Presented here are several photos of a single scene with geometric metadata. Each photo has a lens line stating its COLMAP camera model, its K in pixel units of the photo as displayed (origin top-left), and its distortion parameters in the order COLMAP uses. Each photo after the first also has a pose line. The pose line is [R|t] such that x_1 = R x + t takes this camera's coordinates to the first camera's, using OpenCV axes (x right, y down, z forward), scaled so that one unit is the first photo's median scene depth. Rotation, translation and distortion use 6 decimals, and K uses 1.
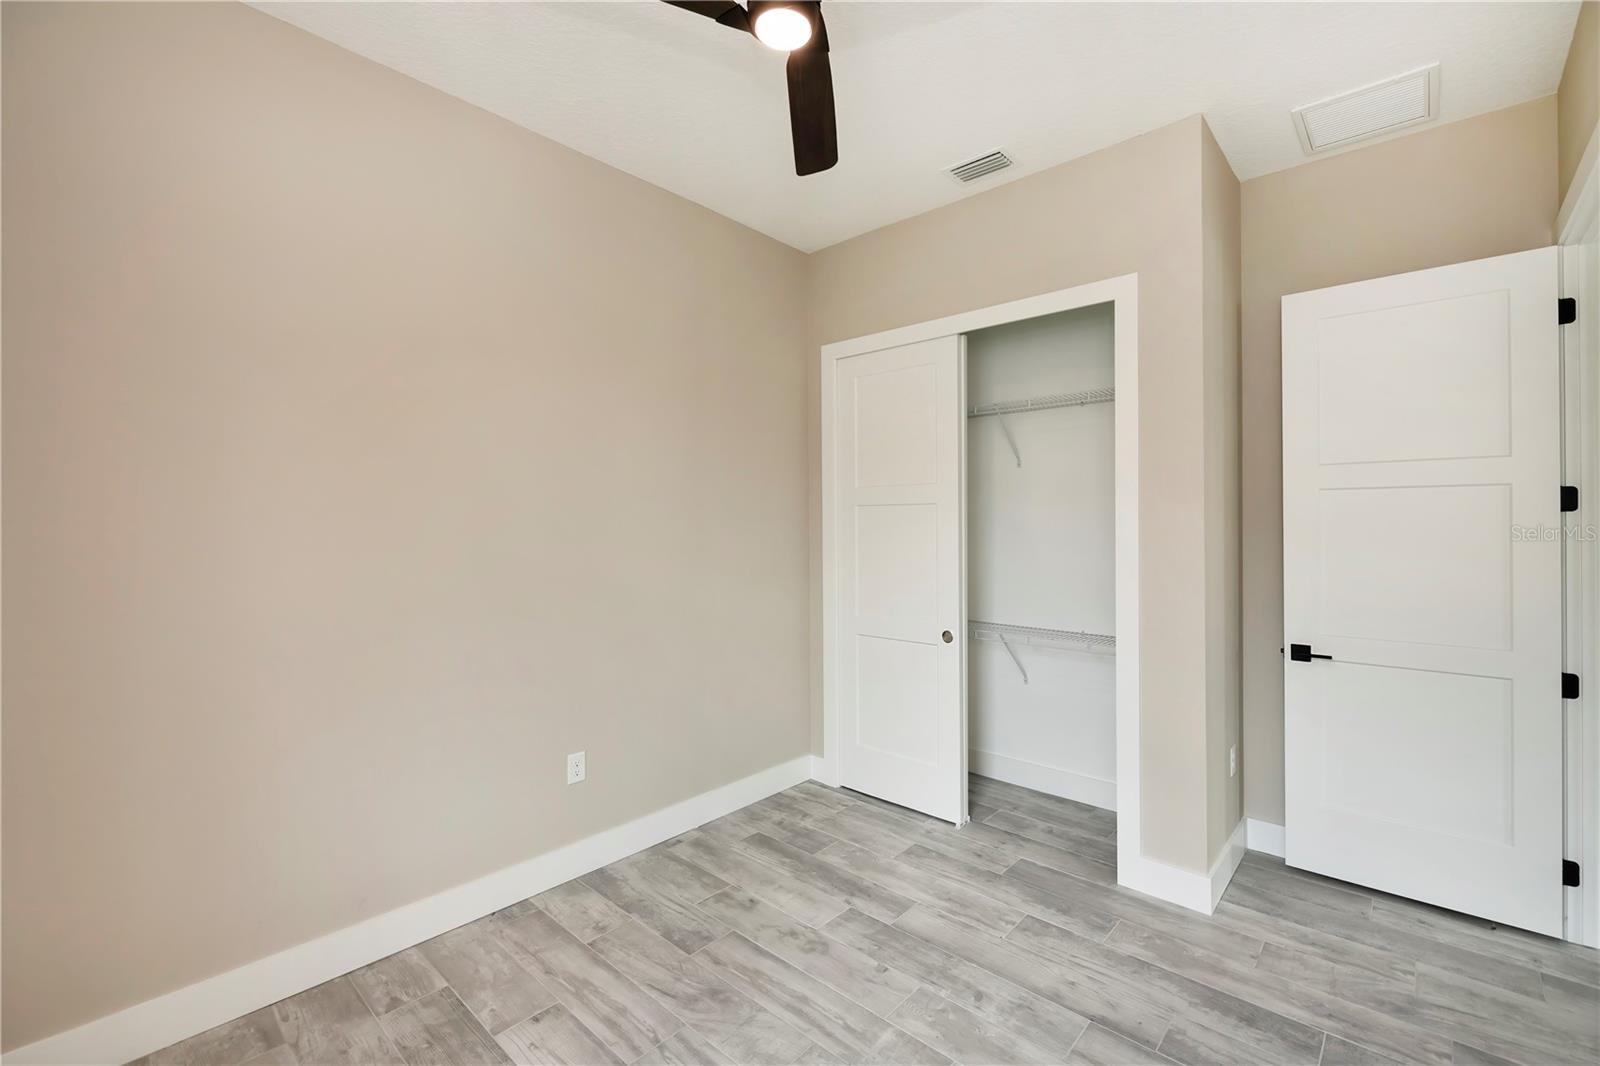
lens RADIAL K [[680.9, 0, 814.7], [0, 680.9, 528.3], [0, 0, 1]] dist [0.001219, -0.001270]
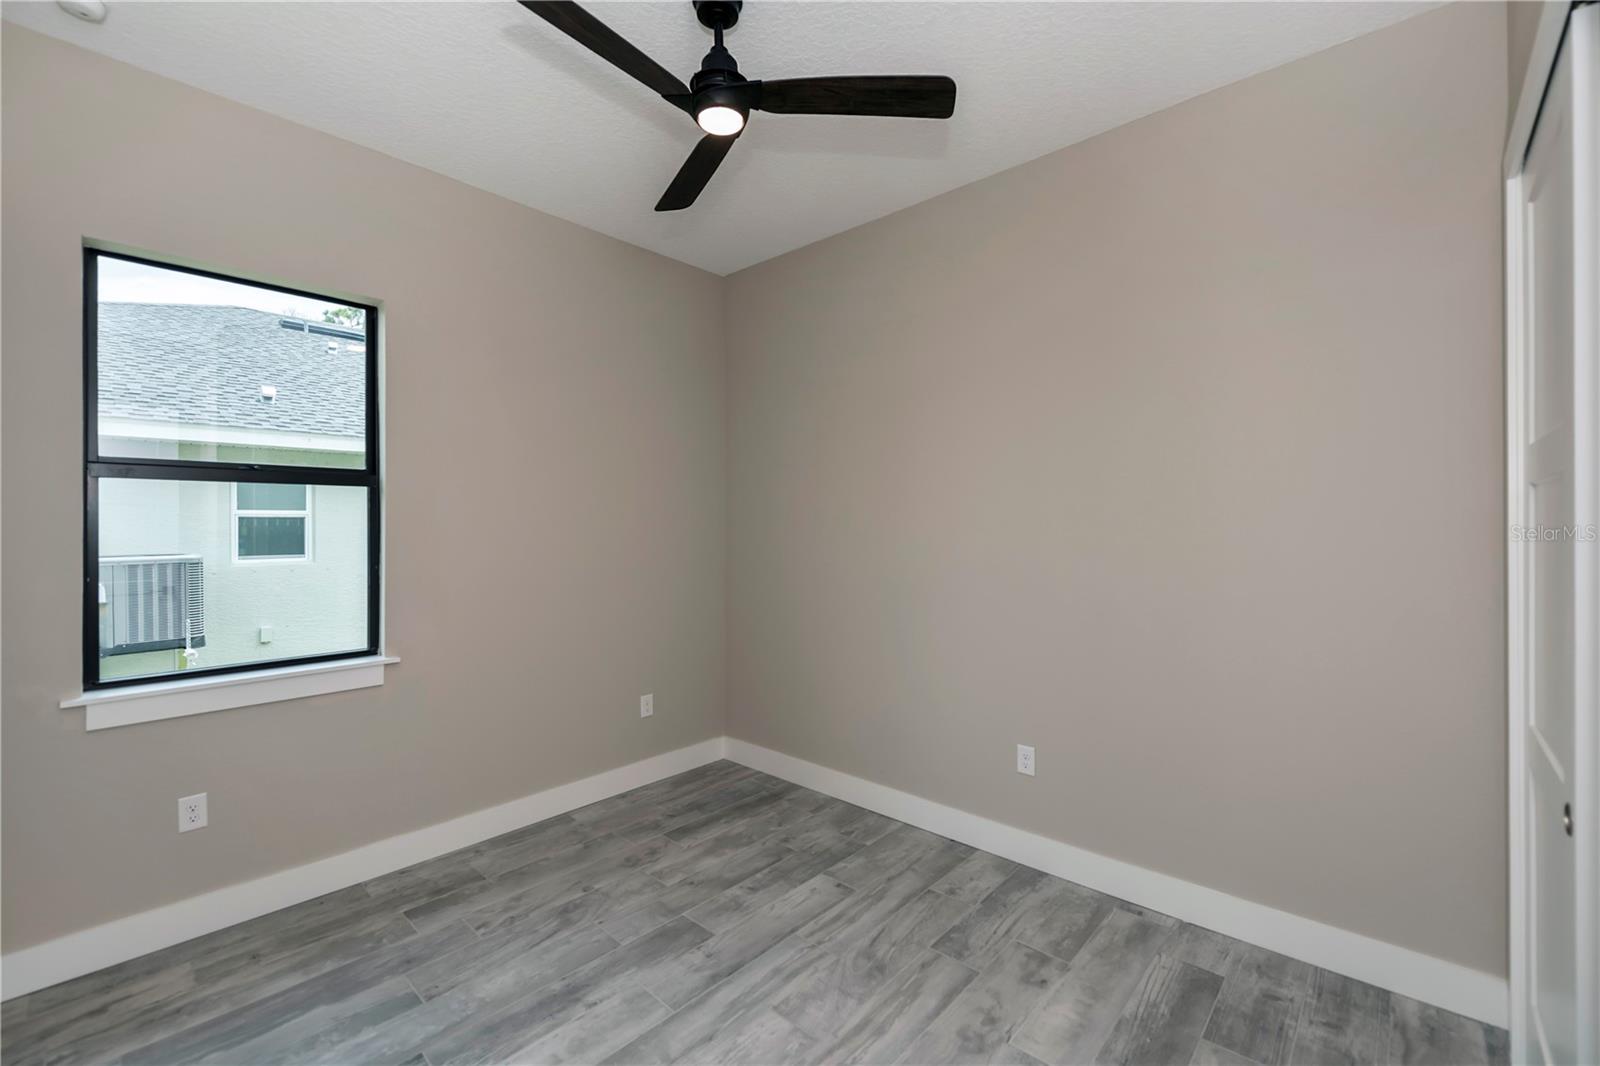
lens RADIAL K [[680.9, 0, 809.6], [0, 680.9, 531.1], [0, 0, 1]] dist [0.001219, -0.001270]
pose [[-0.007505, 0.010740, -0.999914, 0.785110], [-0.002435, 0.999939, 0.010759, -0.005614], [0.999969, 0.002516, -0.007479, 0.781739]]
